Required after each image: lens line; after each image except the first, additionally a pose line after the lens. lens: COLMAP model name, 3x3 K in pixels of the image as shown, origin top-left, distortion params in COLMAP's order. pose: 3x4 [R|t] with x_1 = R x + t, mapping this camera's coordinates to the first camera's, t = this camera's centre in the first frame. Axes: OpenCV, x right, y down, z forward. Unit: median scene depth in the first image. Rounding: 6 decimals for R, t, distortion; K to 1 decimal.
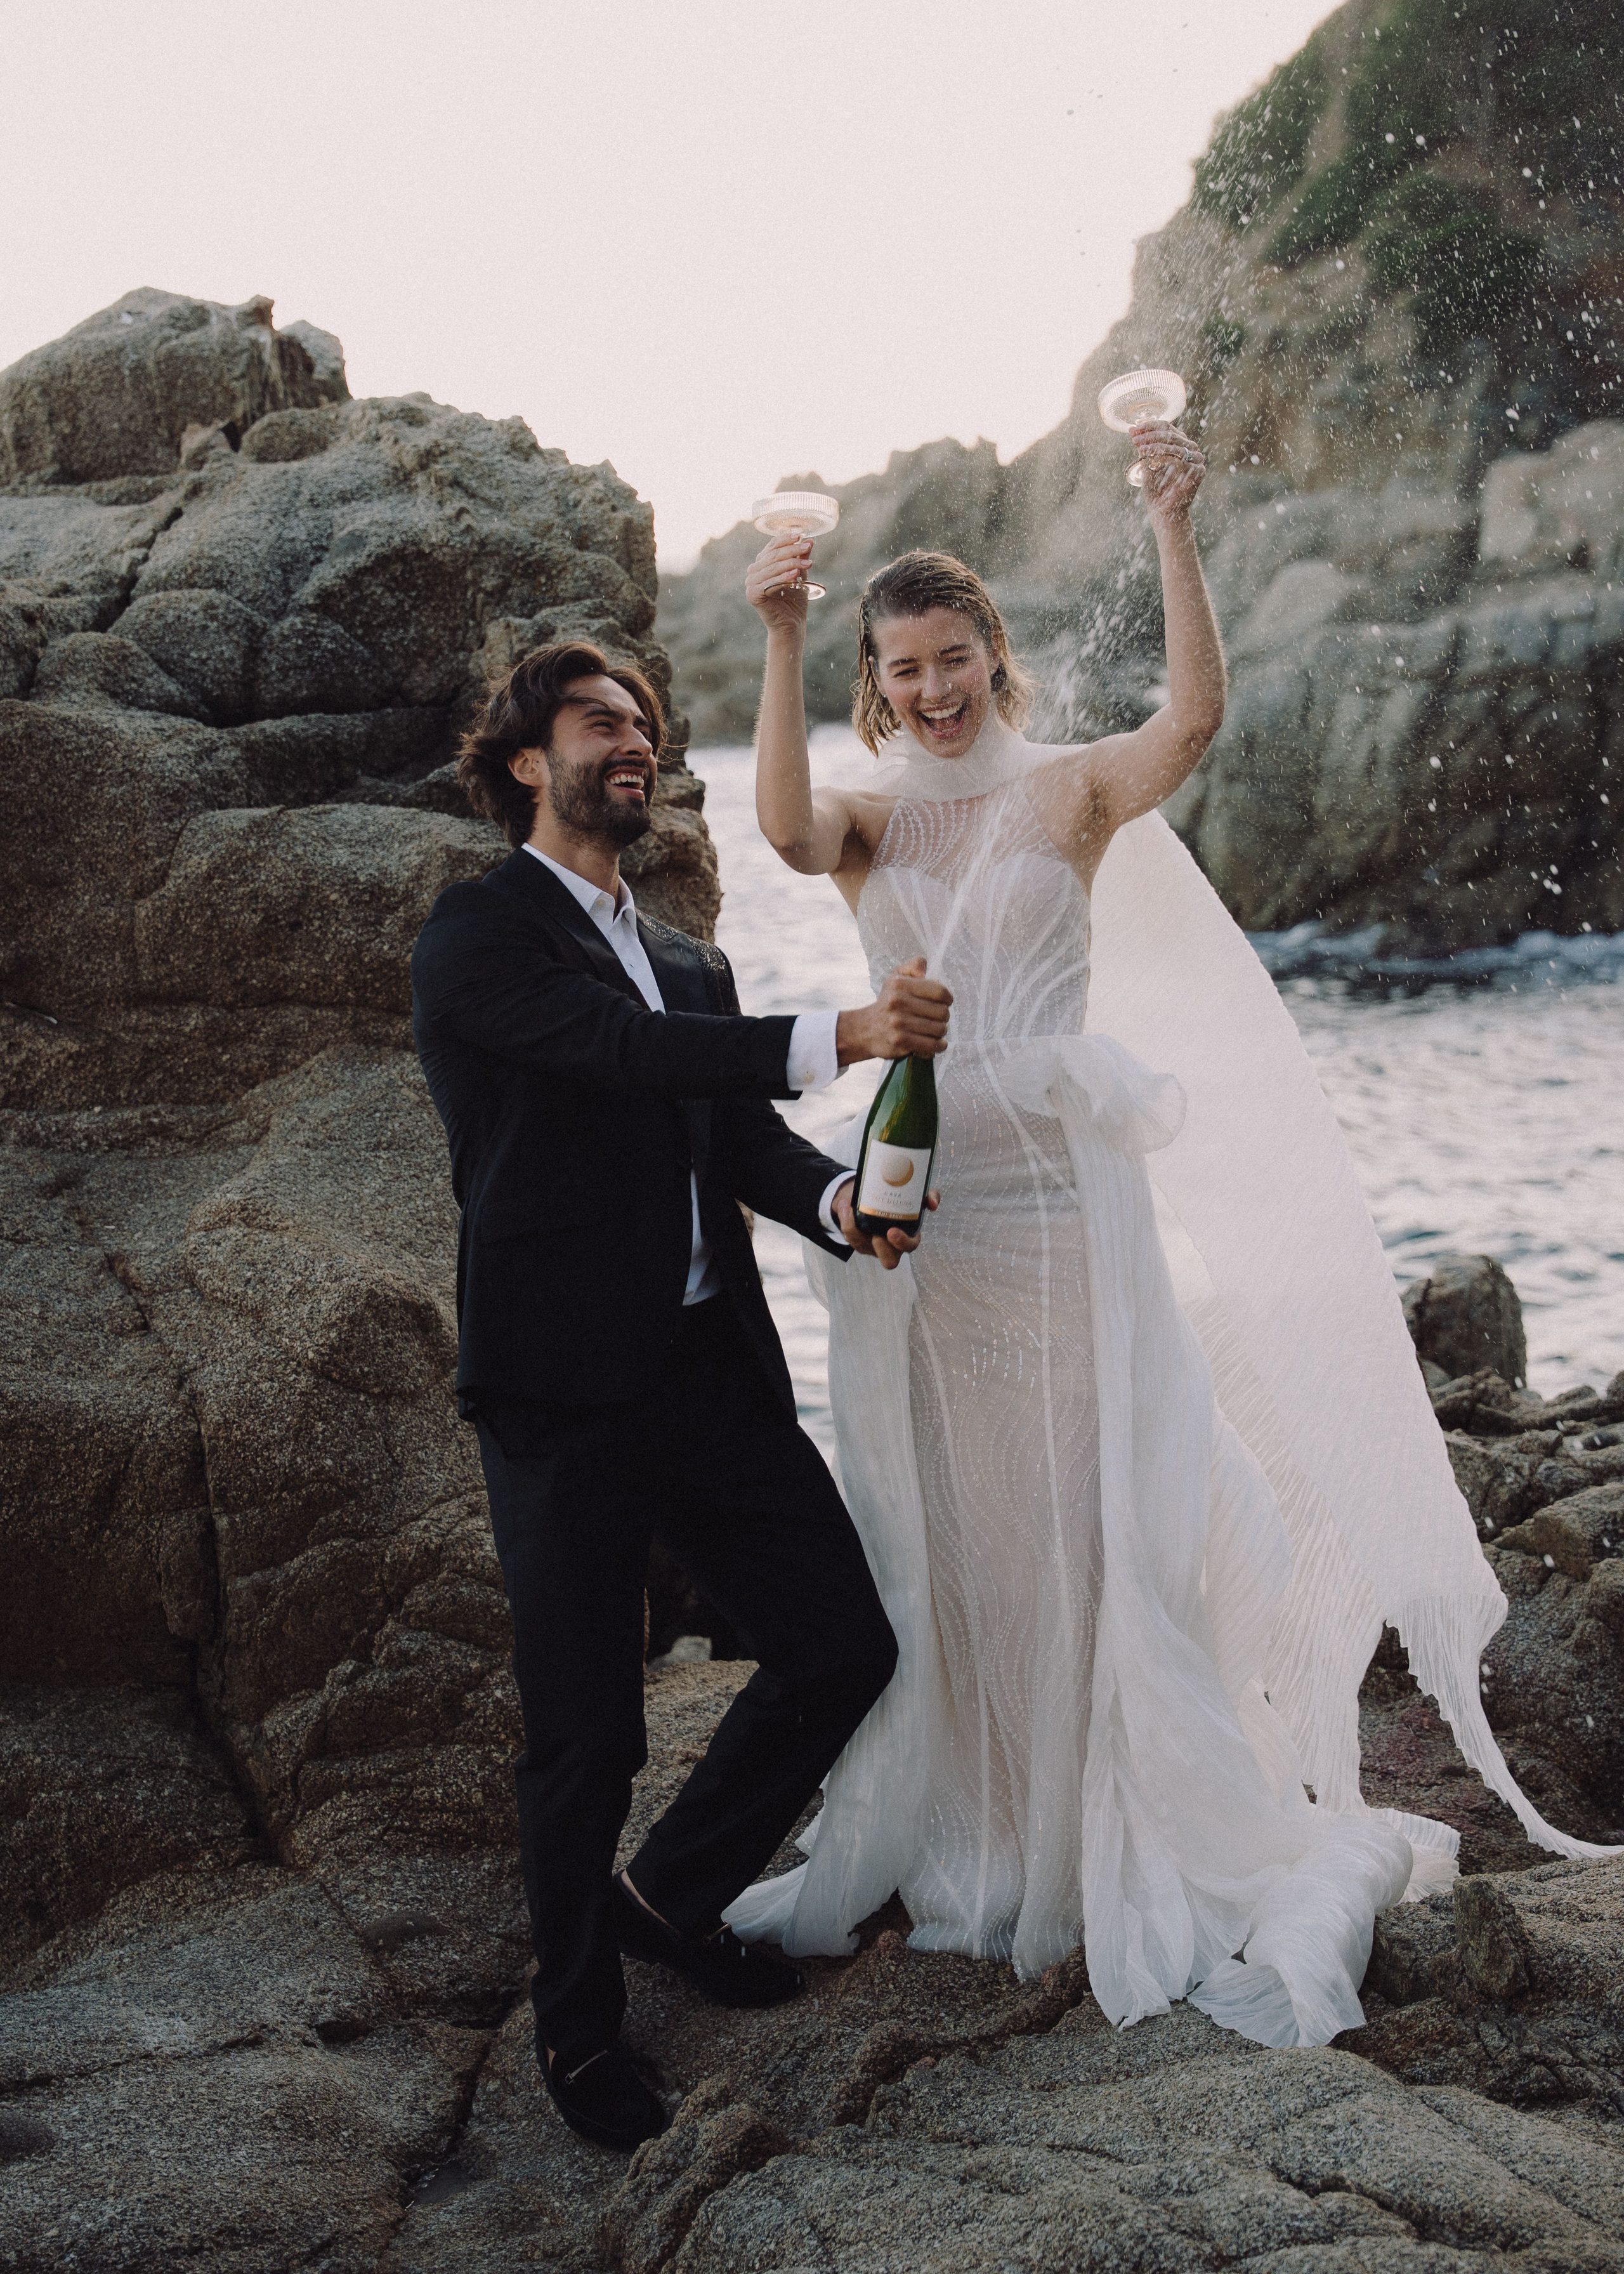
lens RADIAL K [[1794.2, 0, 812.0], [0, 1794.2, 1137.0], [0, 0, 1]] dist [-0.041050, 0.010545]
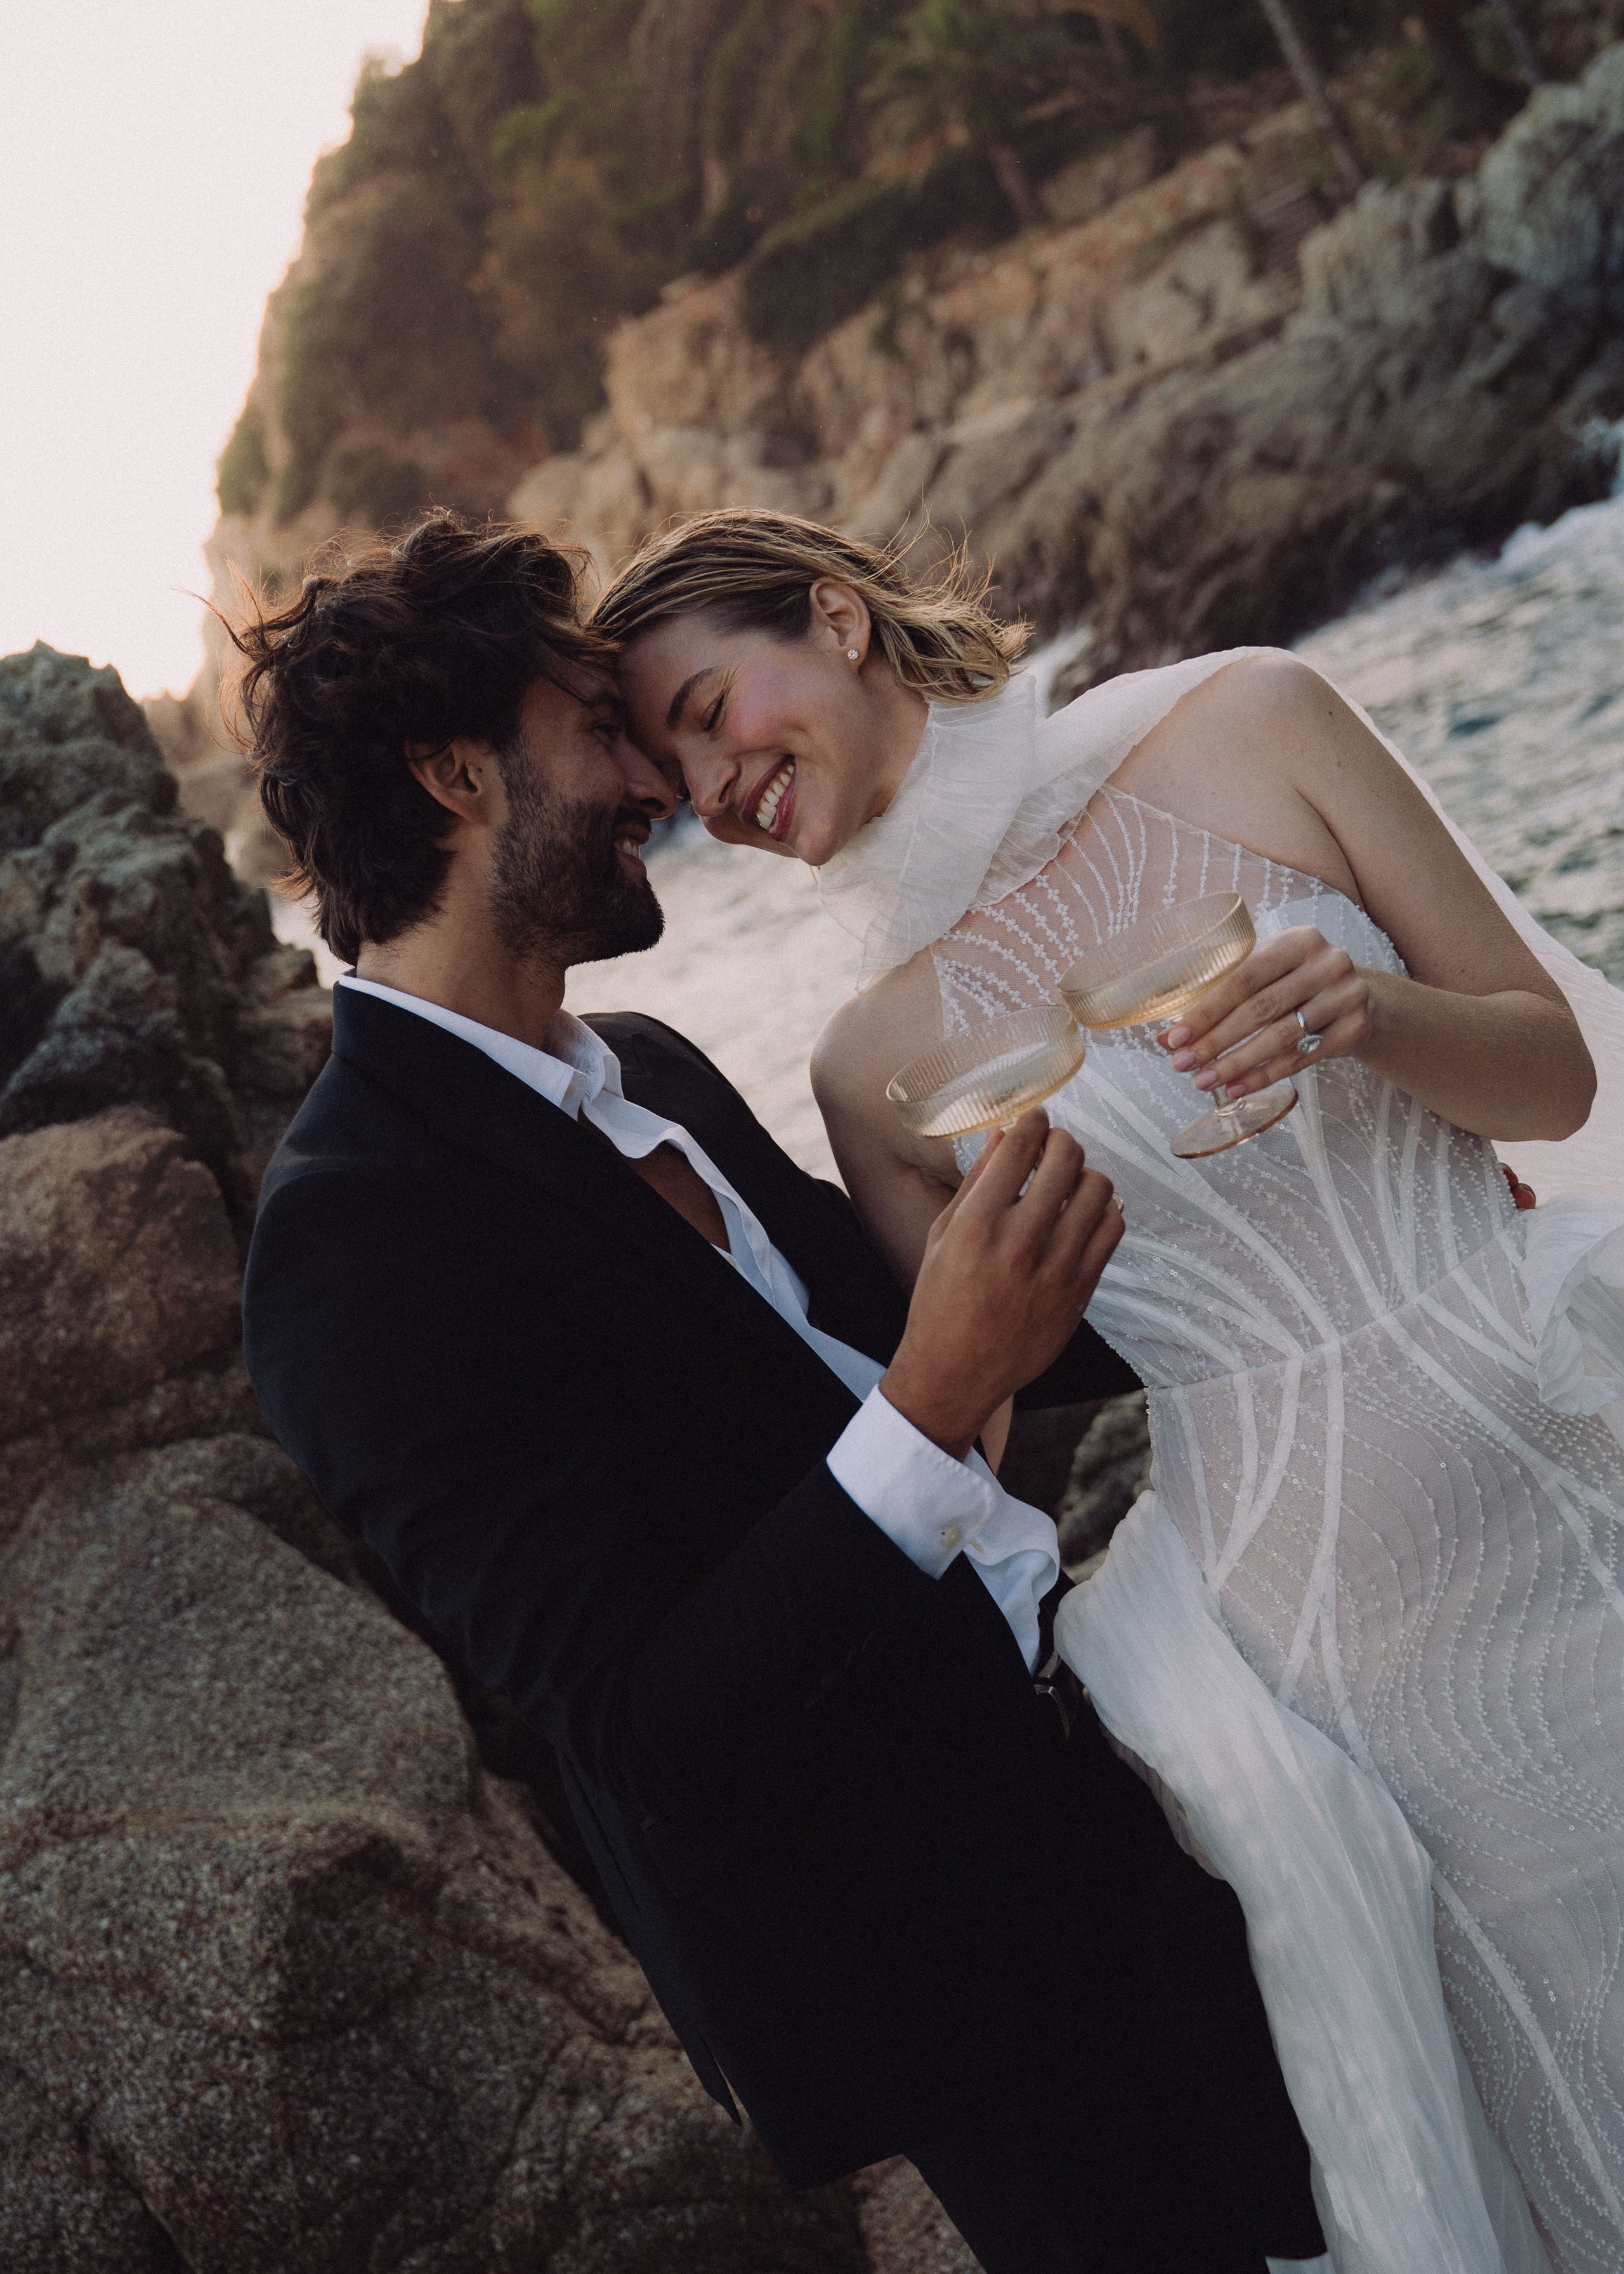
lens RADIAL K [[1794.2, 0, 812.0], [0, 1794.2, 1137.0], [0, 0, 1]] dist [-0.041050, 0.010545]
pose [[0.895068, -0.413425, 0.167131, -0.063999], [0.413042, 0.909889, 0.038717, -0.106118], [-0.168077, 0.034378, 0.985174, 0.281331]]
